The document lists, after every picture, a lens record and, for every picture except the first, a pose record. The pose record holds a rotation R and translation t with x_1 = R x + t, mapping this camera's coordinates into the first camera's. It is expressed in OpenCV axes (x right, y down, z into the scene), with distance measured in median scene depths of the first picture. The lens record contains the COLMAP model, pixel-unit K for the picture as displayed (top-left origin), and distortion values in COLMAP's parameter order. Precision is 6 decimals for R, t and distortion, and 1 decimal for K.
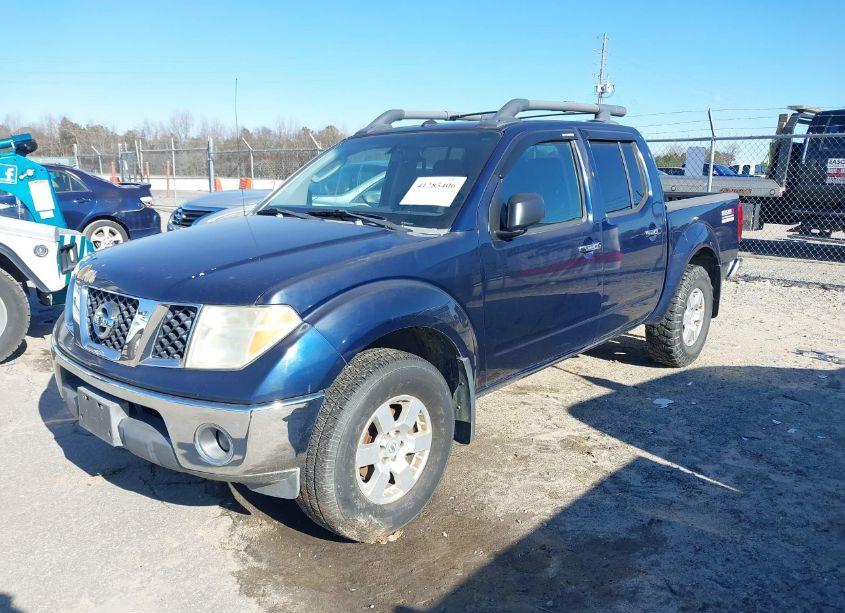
lens RADIAL K [[678.4, 0, 422.5], [0, 678.4, 306.5], [0, 0, 1]] dist [0.084452, -0.075663]
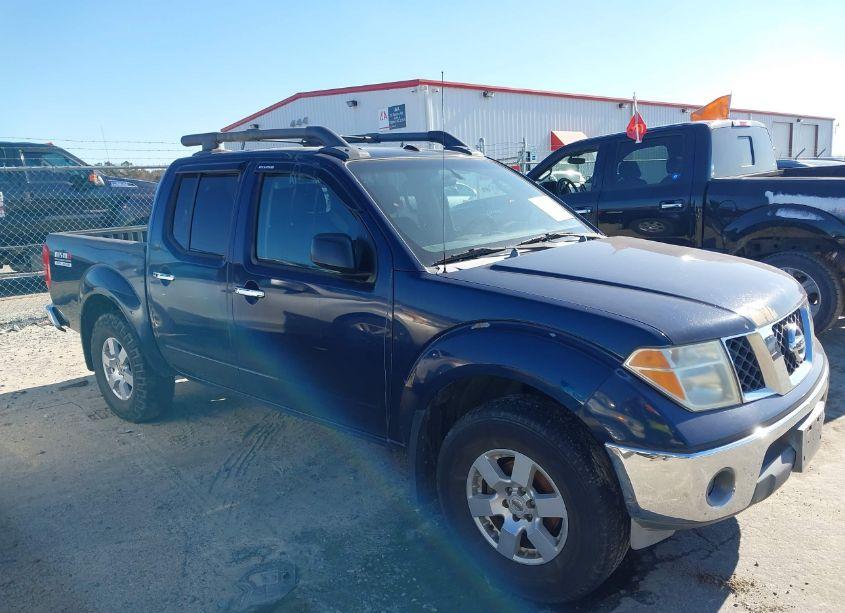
lens RADIAL K [[656.0, 0, 422.5], [0, 656.0, 306.5], [0, 0, 1]] dist [0.037141, -0.069570]
pose [[0.005396, -0.197327, 0.980323, -1.314125], [0.238558, 0.952286, 0.190371, -0.322744], [-0.971113, 0.232836, 0.052212, 1.393188]]
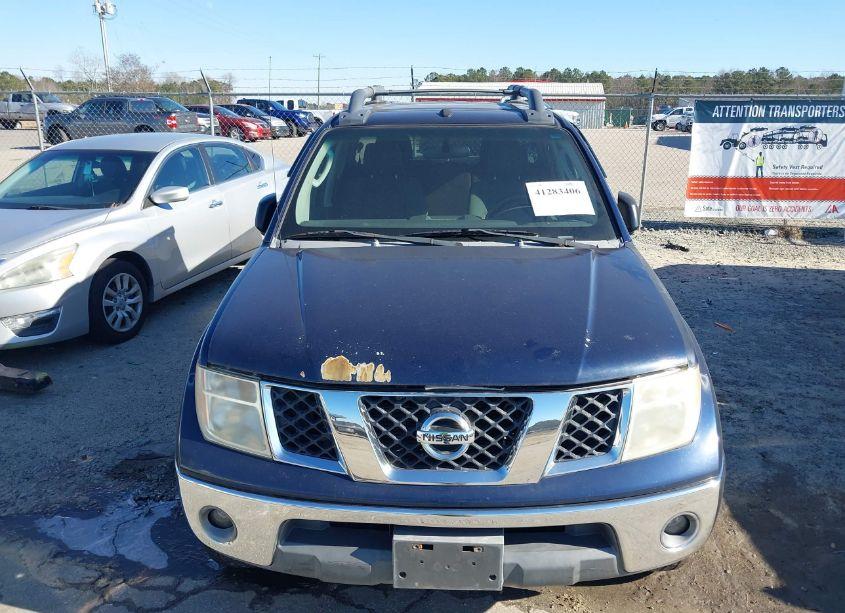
lens RADIAL K [[657.1, 0, 477.8], [0, 657.1, 307.3], [0, 0, 1]] dist [0.065849, -0.075971]
pose [[0.765456, -0.198749, 0.612026, -0.795677], [0.136170, 0.979597, 0.147806, -0.204410], [-0.628916, -0.029799, 0.776902, 0.411780]]
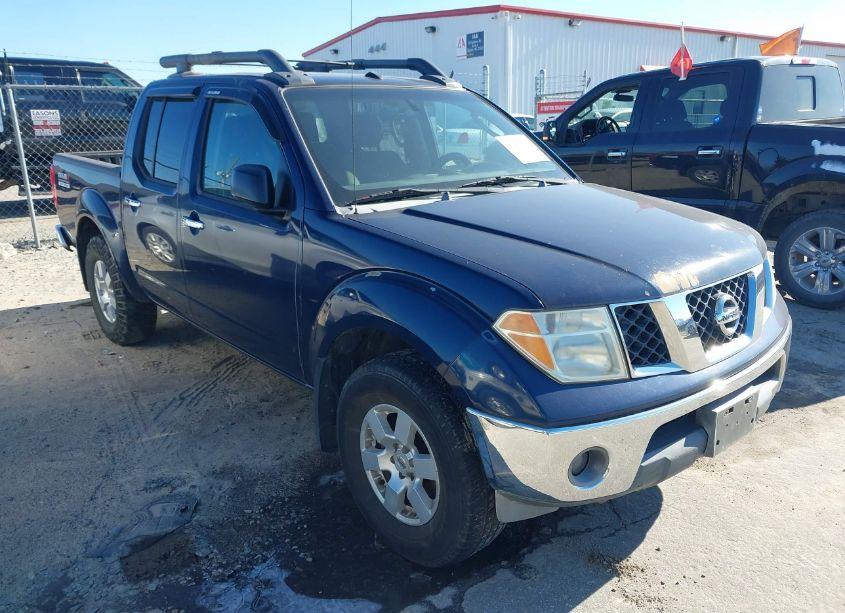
lens RADIAL K [[655.1, 0, 452.0], [0, 655.1, 310.2], [0, 0, 1]] dist [0.041126, -0.067803]
pose [[0.125424, -0.290760, 0.948540, -1.236306], [0.203545, 0.943293, 0.262237, -0.264853], [-0.970999, 0.160180, 0.177494, 1.139210]]
